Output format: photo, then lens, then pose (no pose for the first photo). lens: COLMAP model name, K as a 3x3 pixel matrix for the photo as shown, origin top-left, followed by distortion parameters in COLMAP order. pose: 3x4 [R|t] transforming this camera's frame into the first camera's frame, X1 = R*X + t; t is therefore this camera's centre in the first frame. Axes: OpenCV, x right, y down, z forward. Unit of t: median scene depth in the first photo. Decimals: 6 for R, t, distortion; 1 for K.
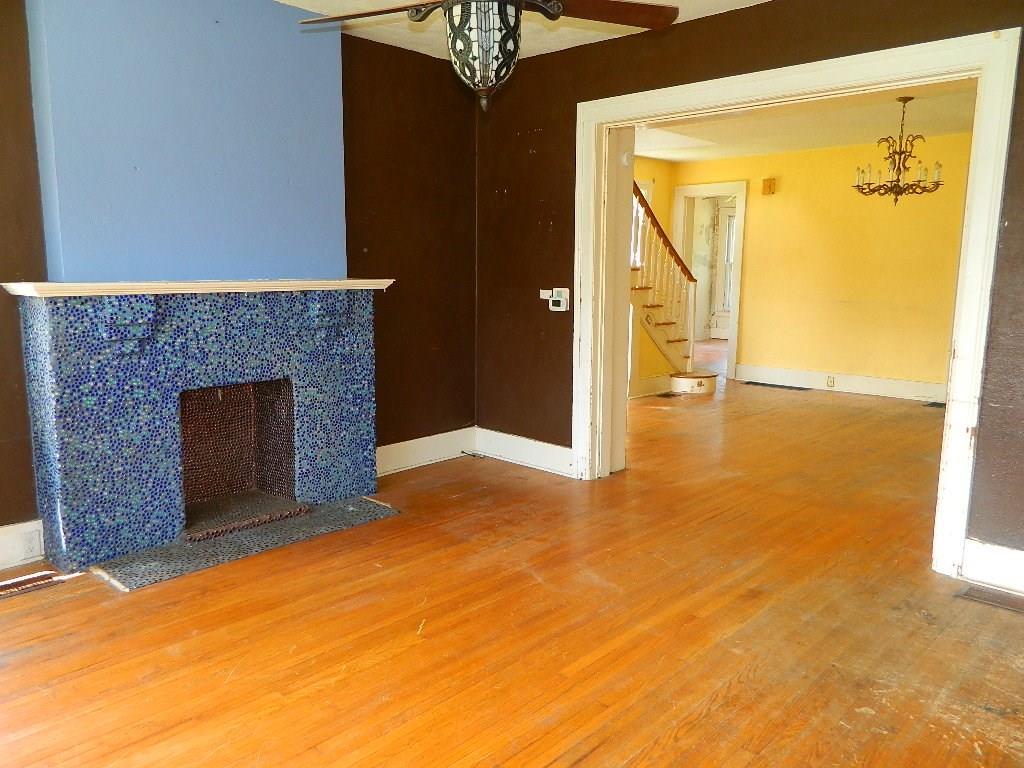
lens RADIAL K [[758.6, 0, 508.6], [0, 758.6, 379.1], [0, 0, 1]] dist [0.014445, 0.002946]
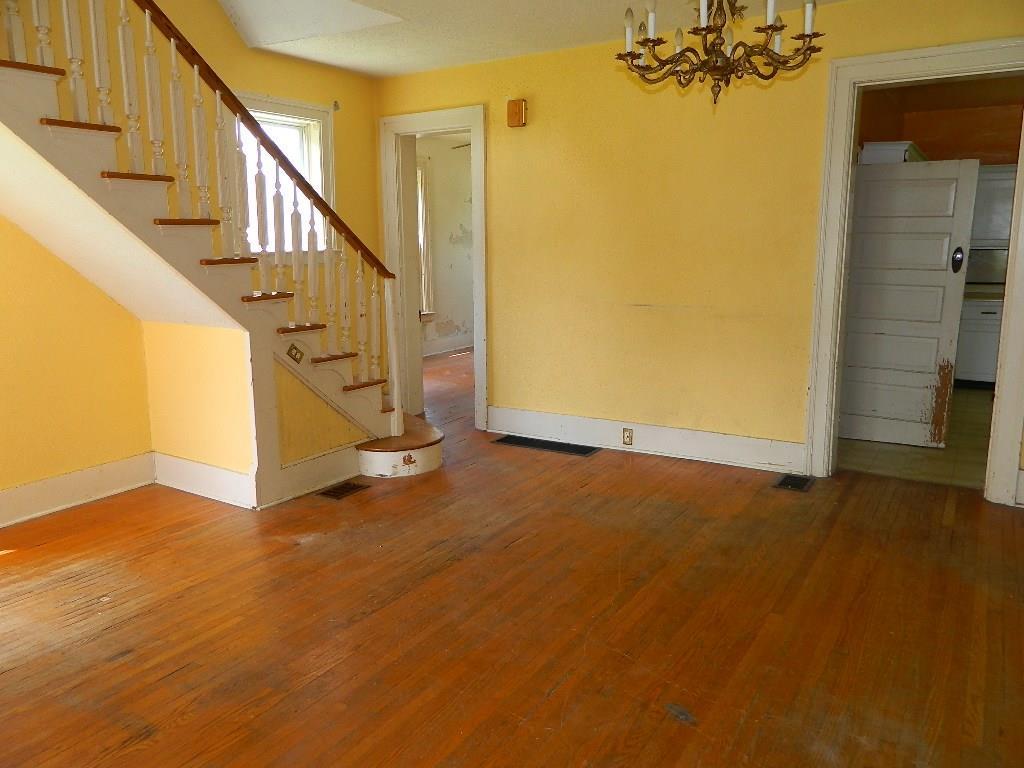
lens RADIAL K [[758.6, 0, 512.7], [0, 758.6, 384.5], [0, 0, 1]] dist [0.014445, 0.002946]
pose [[0.977111, -0.059507, 0.204239, 0.216145], [0.052340, 0.997815, 0.040318, -0.068329], [-0.206192, -0.028706, 0.978090, 0.434324]]
